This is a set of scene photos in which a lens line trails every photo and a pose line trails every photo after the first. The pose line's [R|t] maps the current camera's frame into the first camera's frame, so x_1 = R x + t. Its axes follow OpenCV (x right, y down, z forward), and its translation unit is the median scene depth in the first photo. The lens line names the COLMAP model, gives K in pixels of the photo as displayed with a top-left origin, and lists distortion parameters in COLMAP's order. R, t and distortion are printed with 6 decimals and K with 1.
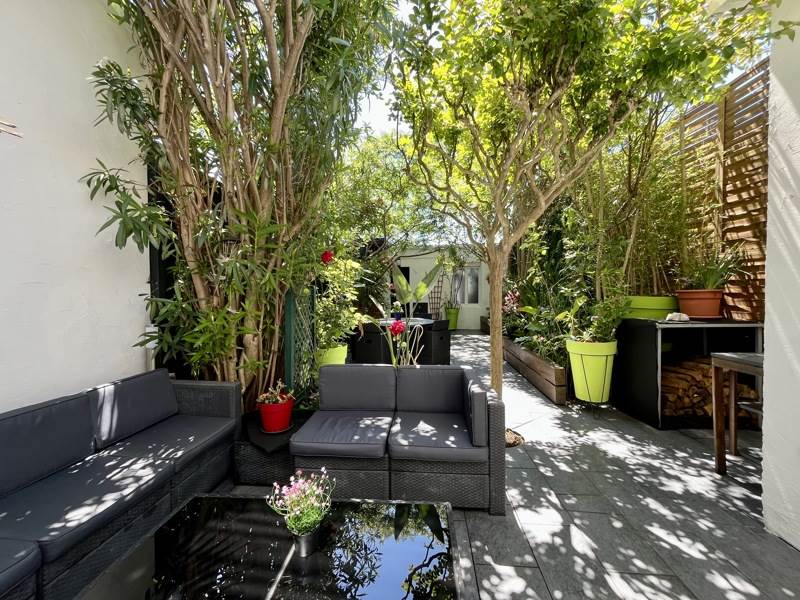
lens RADIAL K [[322.3, 0, 400.0], [0, 322.3, 300.0], [0, 0, 1]] dist [0.000357, -0.000005]
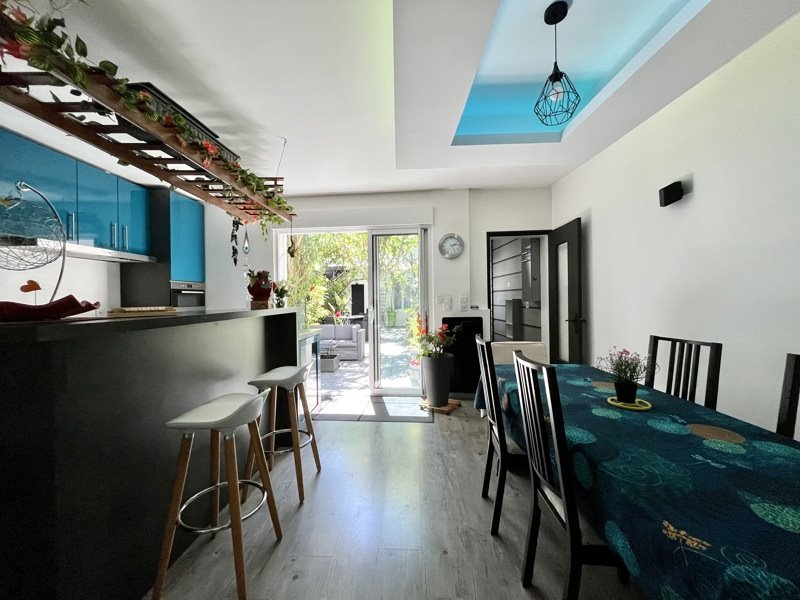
lens RADIAL K [[322.3, 0, 400.0], [0, 322.3, 300.0], [0, 0, 1]] dist [0.000357, -0.000005]
pose [[0.996819, 0.000196, 0.079704, 0.341148], [0.002025, 0.999612, -0.027782, 0.049986], [-0.079679, 0.027856, 0.996431, -2.014699]]
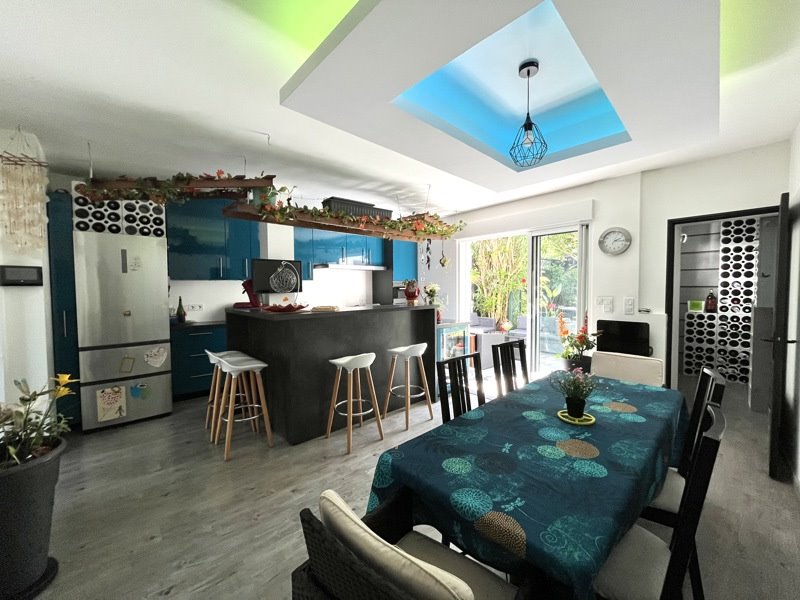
lens RADIAL K [[322.3, 0, 400.0], [0, 322.3, 300.0], [0, 0, 1]] dist [0.000357, -0.000005]
pose [[0.762510, 0.035247, -0.646015, 0.889959], [-0.022962, 0.999360, 0.027422, -0.013077], [0.646568, -0.006076, 0.762832, -2.154606]]
